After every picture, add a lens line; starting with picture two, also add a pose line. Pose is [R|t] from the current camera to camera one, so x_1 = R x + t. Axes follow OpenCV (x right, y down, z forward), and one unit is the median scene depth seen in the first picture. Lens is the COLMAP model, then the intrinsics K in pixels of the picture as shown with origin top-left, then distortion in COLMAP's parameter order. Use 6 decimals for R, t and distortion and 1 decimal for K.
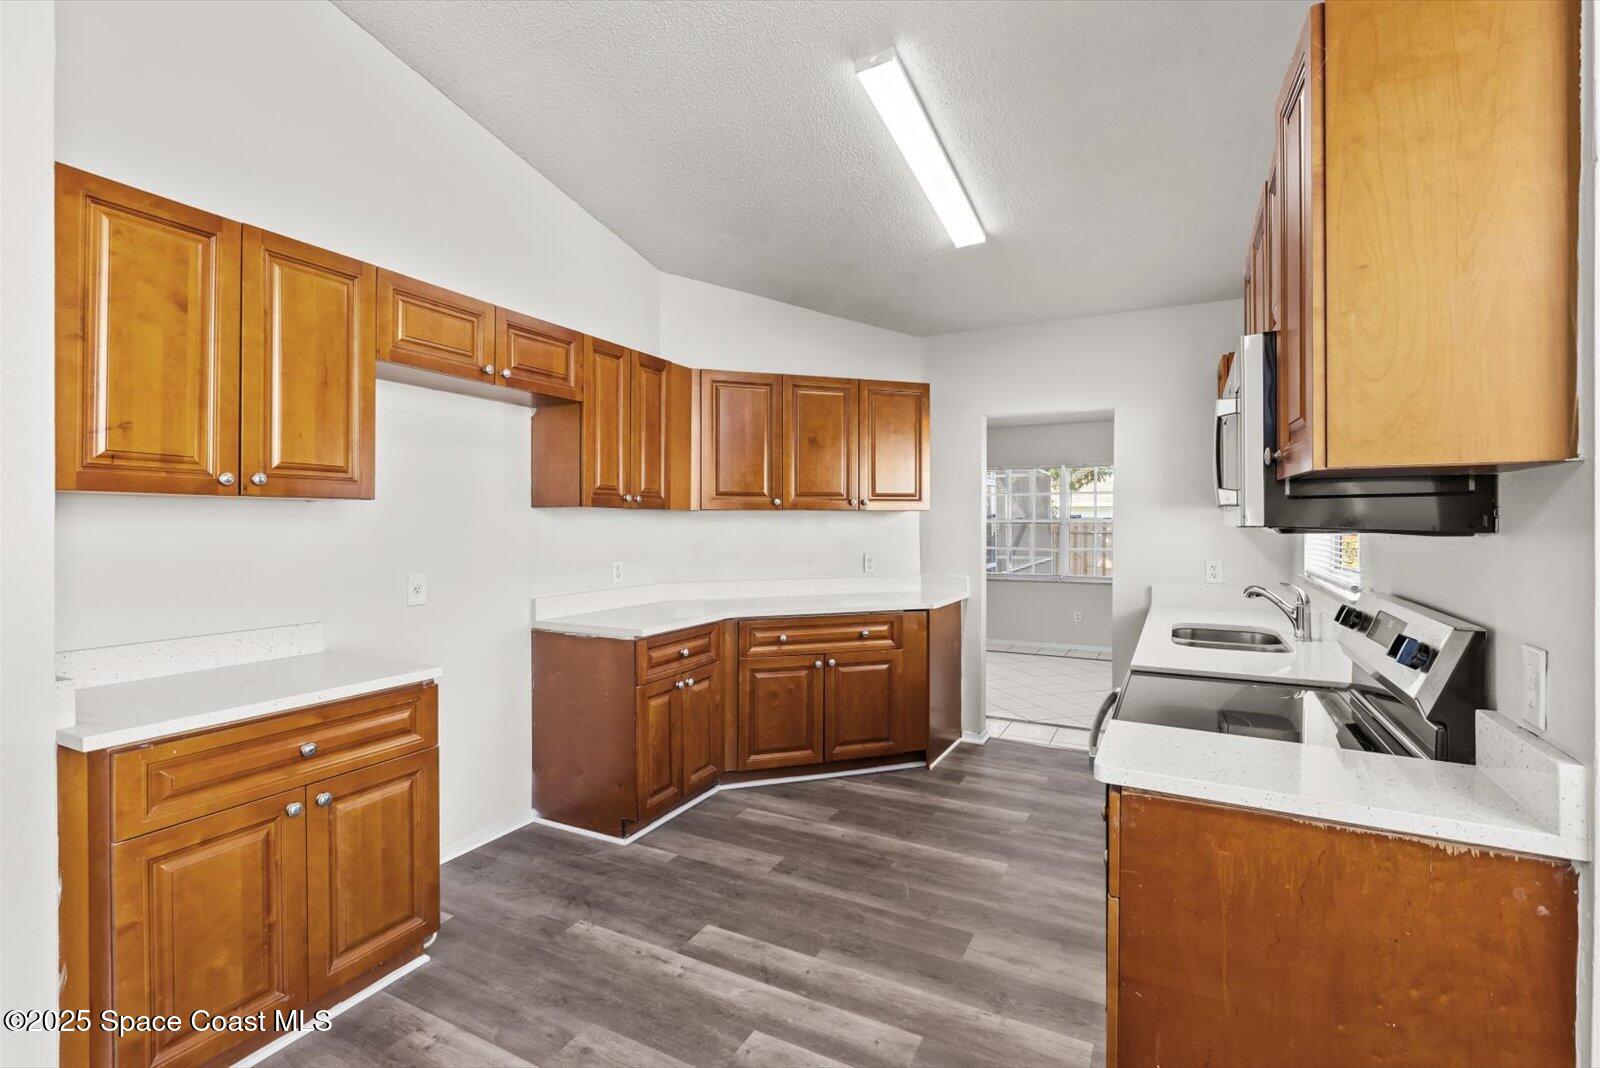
lens RADIAL K [[719.9, 0, 801.9], [0, 719.9, 518.2], [0, 0, 1]] dist [-0.000965, -0.000337]
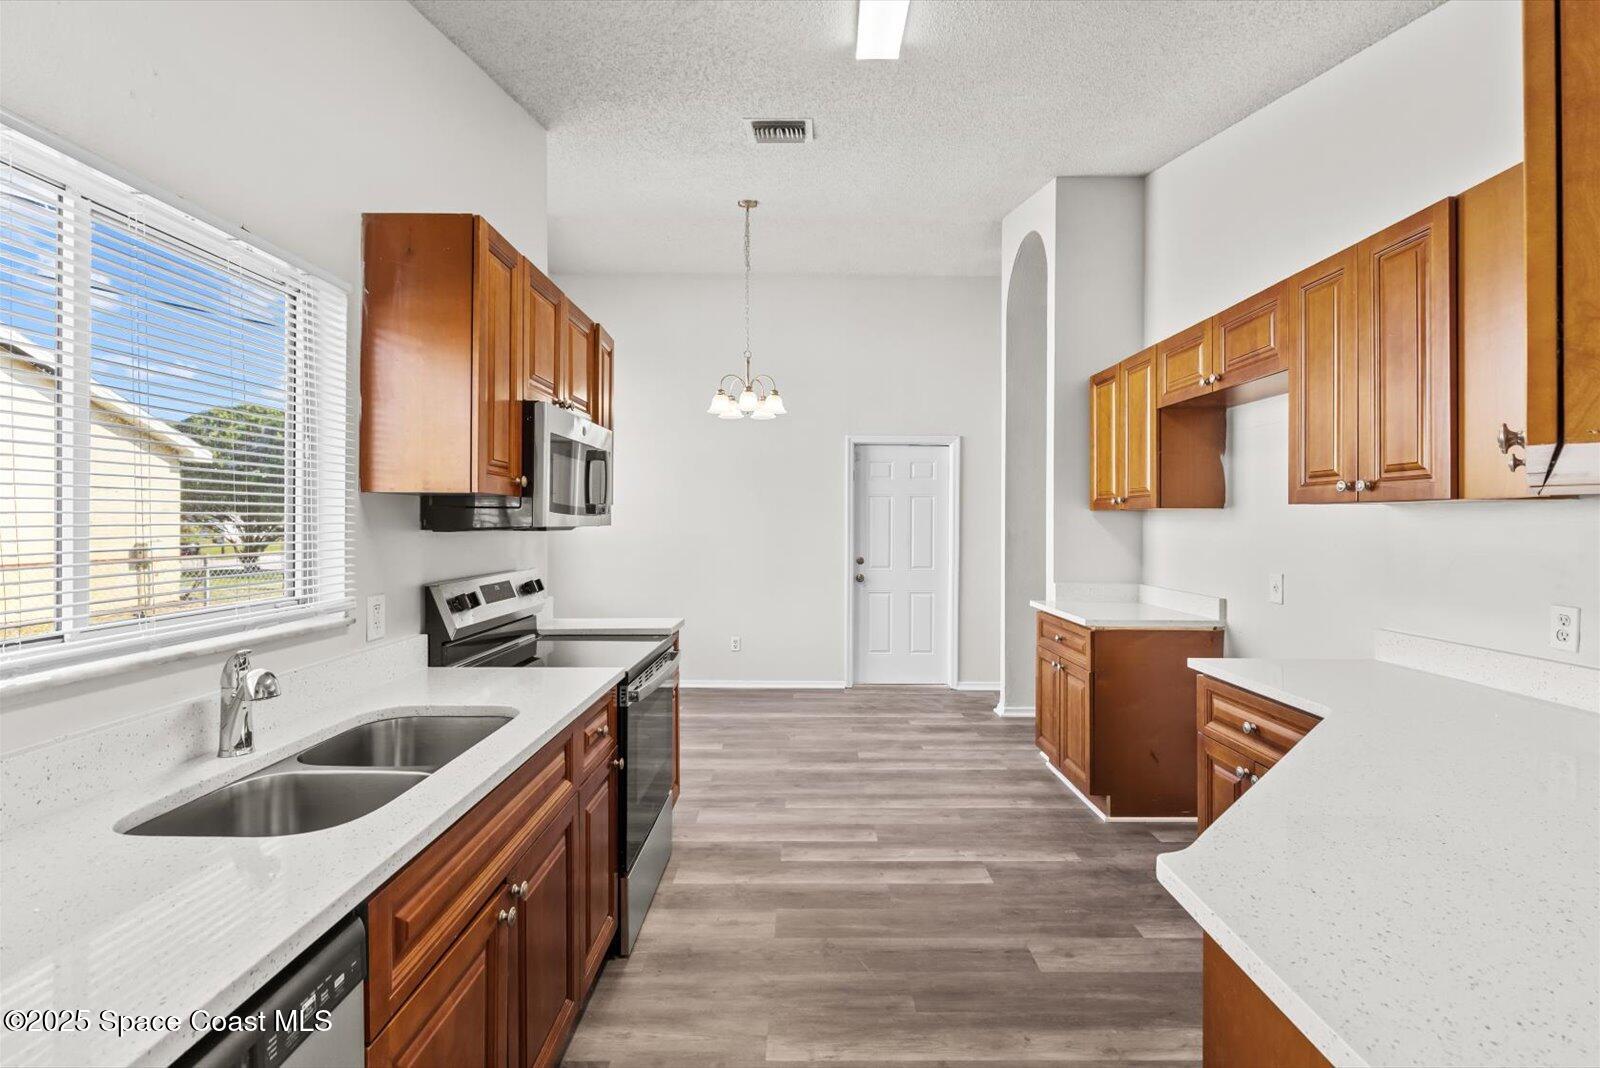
lens RADIAL K [[719.9, 0, 801.9], [0, 719.9, 518.2], [0, 0, 1]] dist [-0.000965, -0.000337]
pose [[-0.888185, -0.006139, -0.459446, 0.654291], [-0.002174, 0.999956, -0.009158, 0.009955], [0.459482, -0.007135, -0.888159, 1.870697]]
